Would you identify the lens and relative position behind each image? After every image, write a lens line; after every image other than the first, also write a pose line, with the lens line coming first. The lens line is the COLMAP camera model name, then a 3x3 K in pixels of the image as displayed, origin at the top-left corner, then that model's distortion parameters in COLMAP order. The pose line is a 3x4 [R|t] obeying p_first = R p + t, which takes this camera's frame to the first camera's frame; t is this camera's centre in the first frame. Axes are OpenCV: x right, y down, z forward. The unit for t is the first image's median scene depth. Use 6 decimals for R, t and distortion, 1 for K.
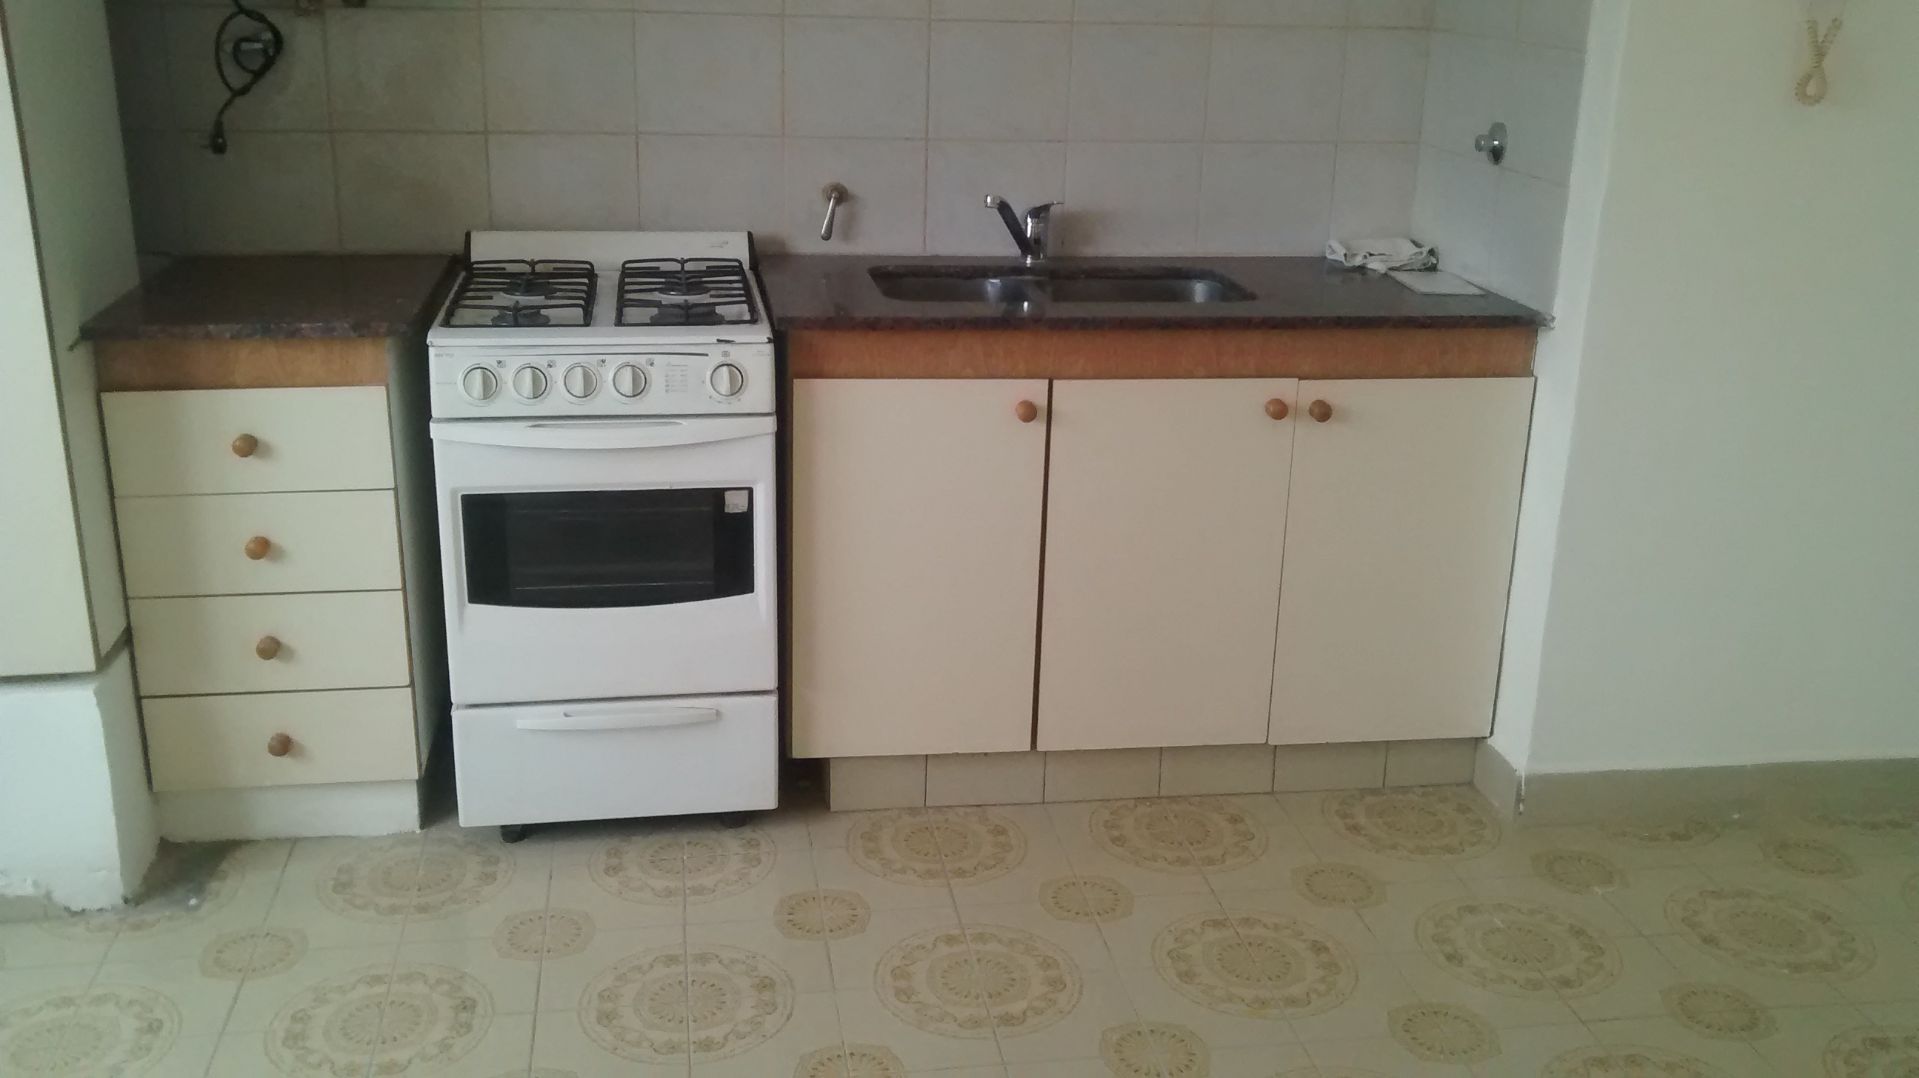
lens RADIAL K [[1793.9, 0, 959.5], [0, 1793.9, 539.0], [0, 0, 1]] dist [0.013049, 0.011993]
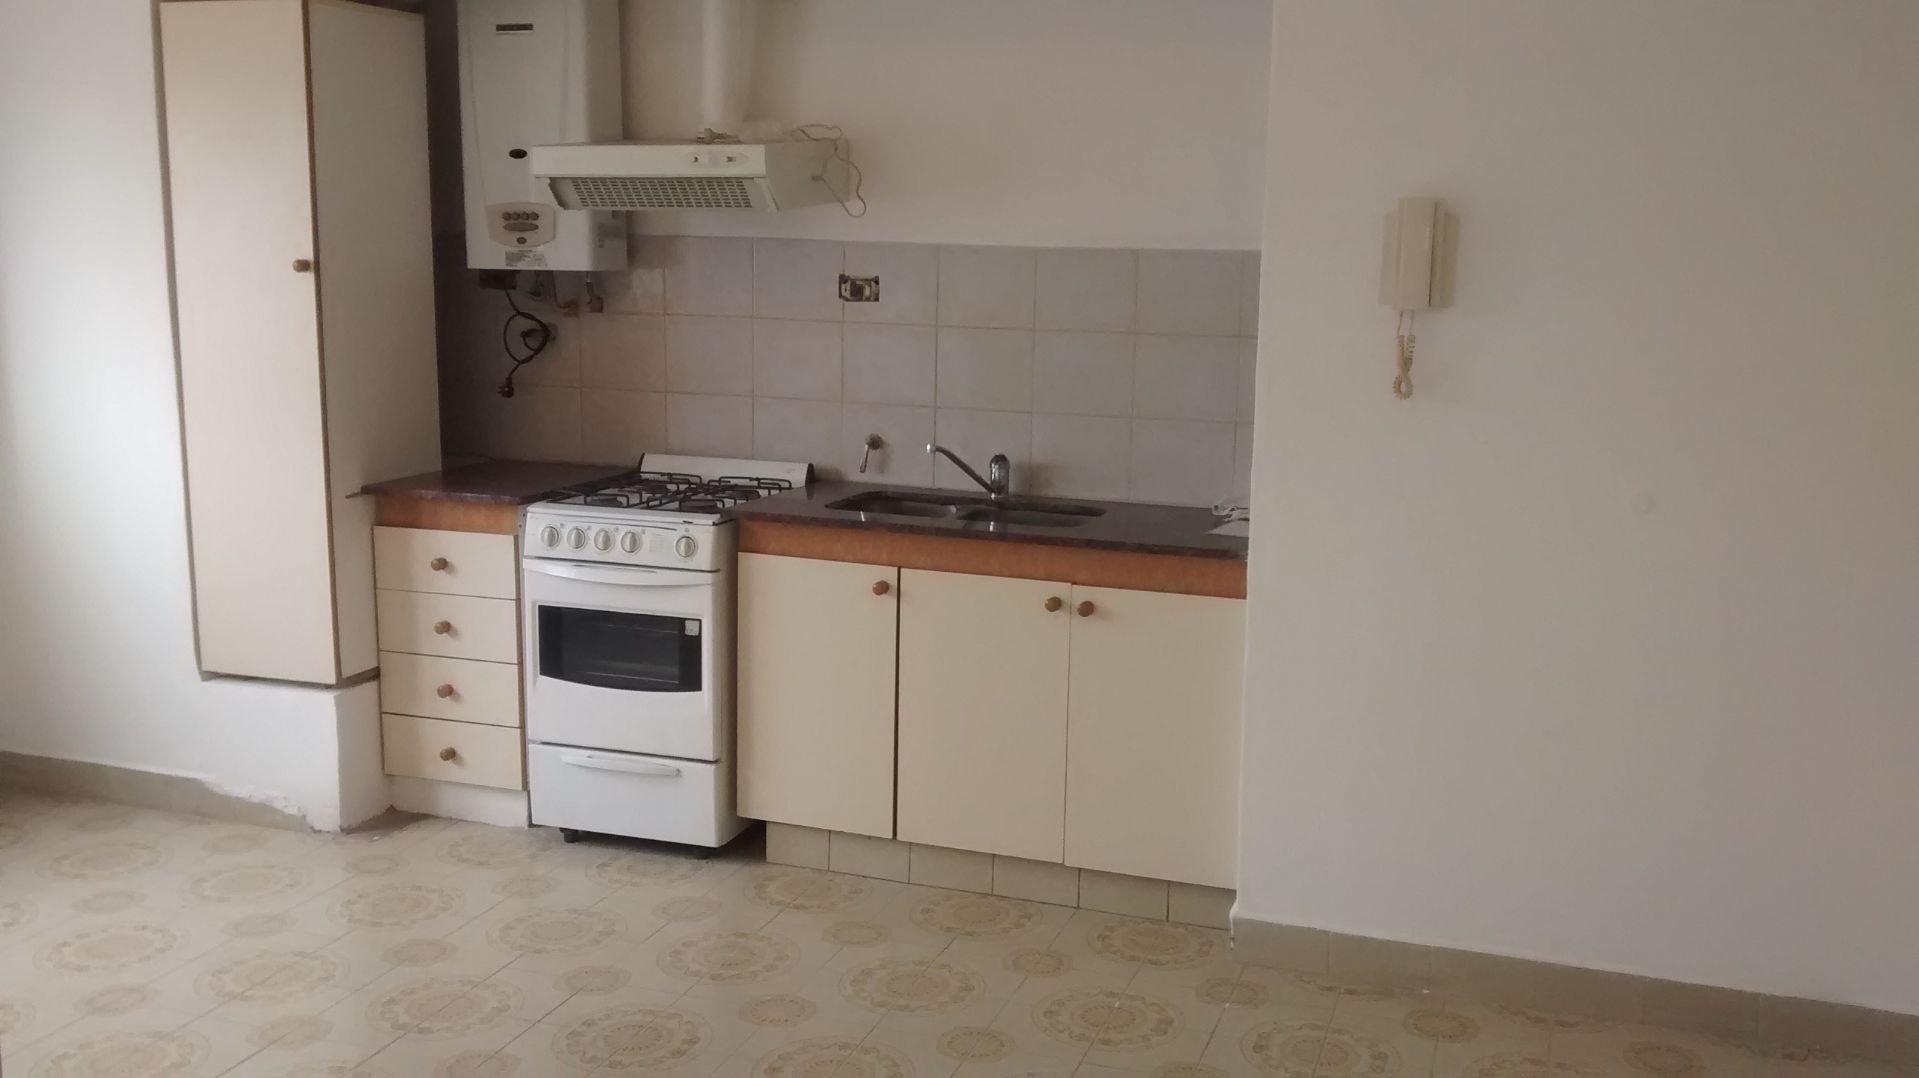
lens RADIAL K [[1778.9, 0, 959.5], [0, 1778.9, 539.0], [0, 0, 1]] dist [0.040463, -0.006514]
pose [[0.884333, 0.070684, -0.461476, 0.749735], [-0.144060, 0.981550, -0.125720, 0.060751], [0.444075, 0.177658, 0.878200, -0.233129]]
